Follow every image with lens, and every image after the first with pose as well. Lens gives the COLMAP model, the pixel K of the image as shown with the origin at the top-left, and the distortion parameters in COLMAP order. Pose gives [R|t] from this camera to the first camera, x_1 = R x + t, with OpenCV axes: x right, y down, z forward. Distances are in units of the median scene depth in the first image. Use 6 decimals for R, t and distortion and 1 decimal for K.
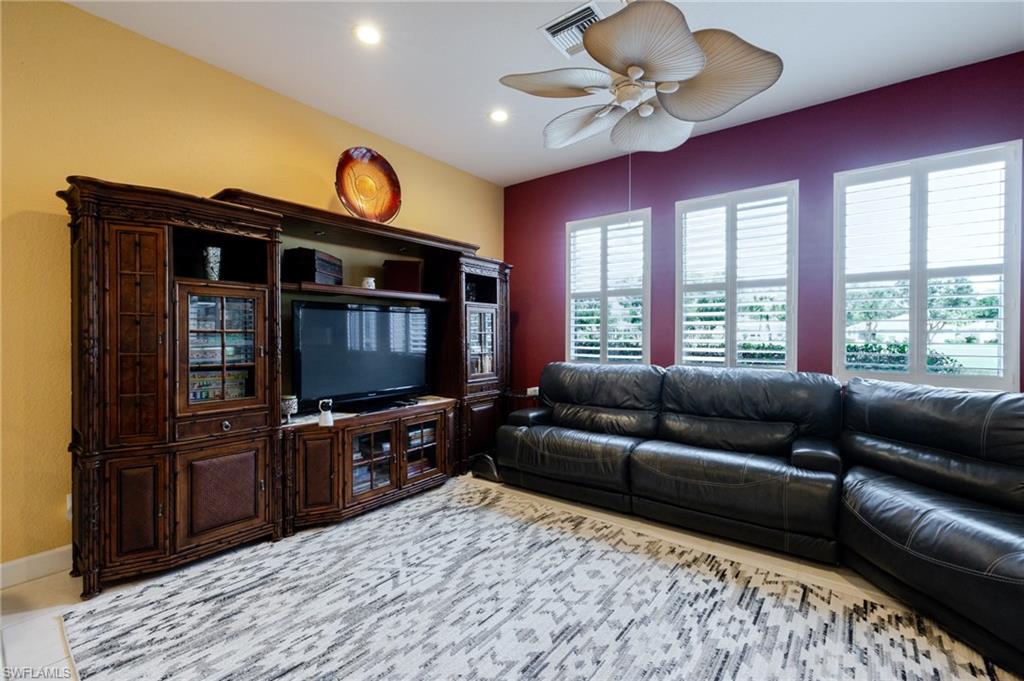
lens RADIAL K [[445.7, 0, 510.6], [0, 445.7, 337.7], [0, 0, 1]] dist [-0.000593, 0.000108]
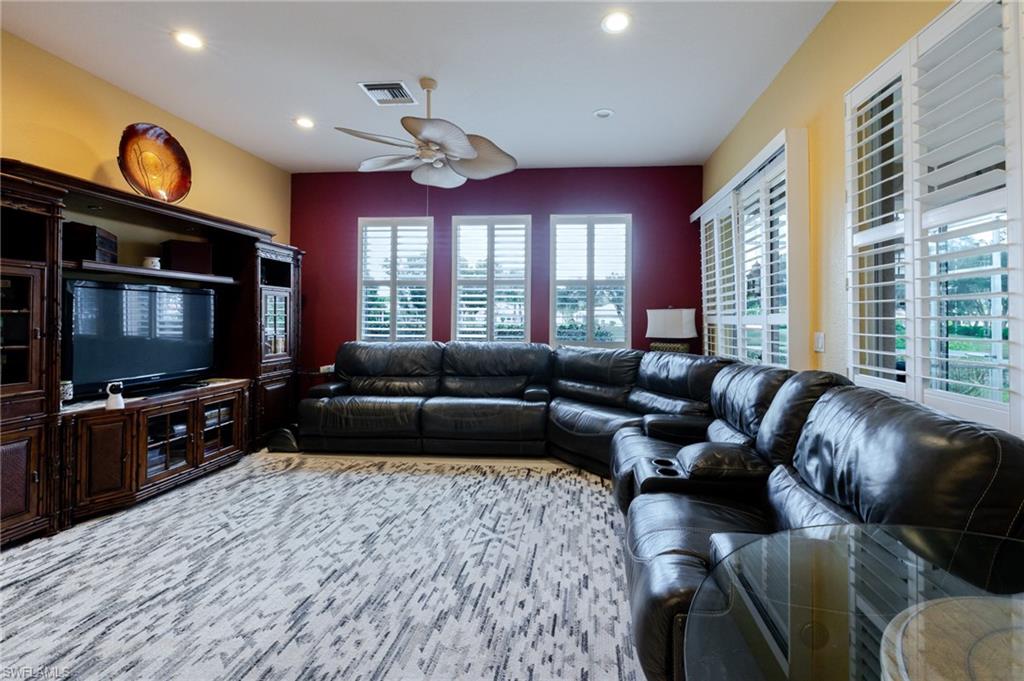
lens RADIAL K [[465.9, 0, 541.2], [0, 465.9, 315.8], [0, 0, 1]] dist [-0.000355, -0.000067]
pose [[0.844104, 0.007910, 0.536121, -0.178833], [-0.002178, 0.999934, -0.011323, 0.002310], [-0.536175, 0.008389, 0.844065, -0.371231]]
